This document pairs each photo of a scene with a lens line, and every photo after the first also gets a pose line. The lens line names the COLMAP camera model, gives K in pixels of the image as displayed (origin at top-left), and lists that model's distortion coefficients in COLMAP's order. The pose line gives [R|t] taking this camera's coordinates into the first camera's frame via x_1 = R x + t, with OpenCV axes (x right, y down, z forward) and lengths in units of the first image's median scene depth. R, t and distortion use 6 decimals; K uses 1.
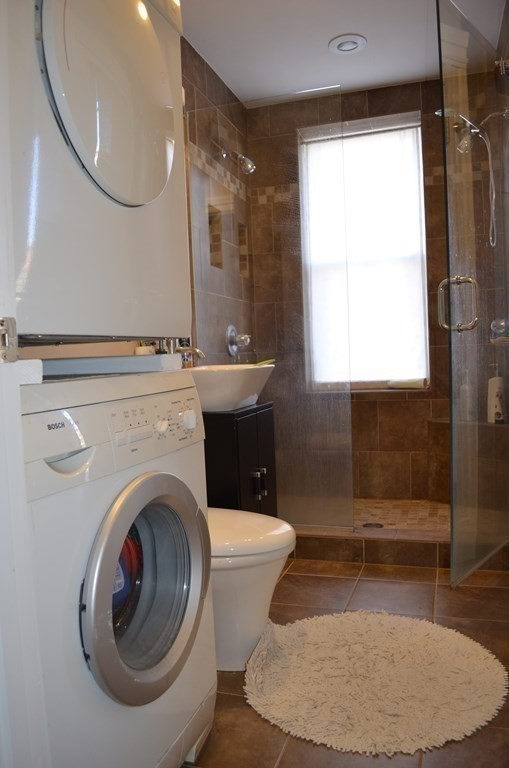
lens RADIAL K [[609.8, 0, 254.5], [0, 609.8, 384.0], [0, 0, 1]] dist [-0.070841, -0.003426]
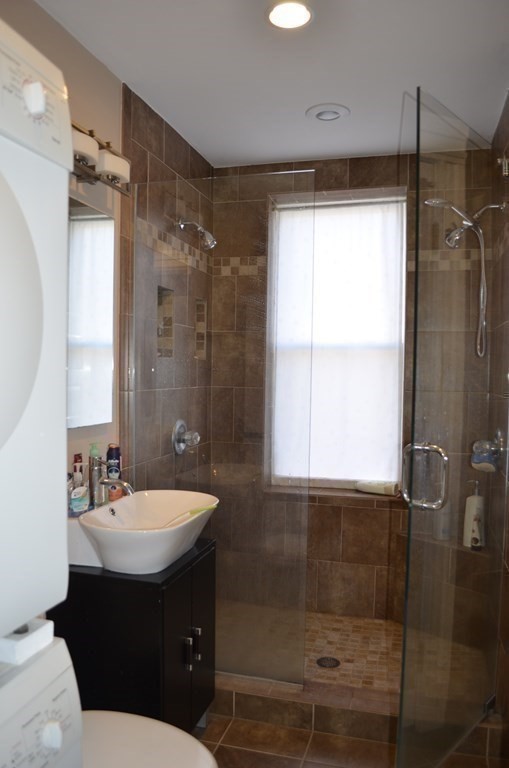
lens RADIAL K [[609.8, 0, 254.5], [0, 609.8, 384.0], [0, 0, 1]] dist [-0.070841, -0.003426]
pose [[0.997862, 0.051800, 0.039846, 0.030092], [-0.051042, 0.998500, -0.019798, -0.131554], [-0.040811, 0.017722, 0.999010, 0.115323]]
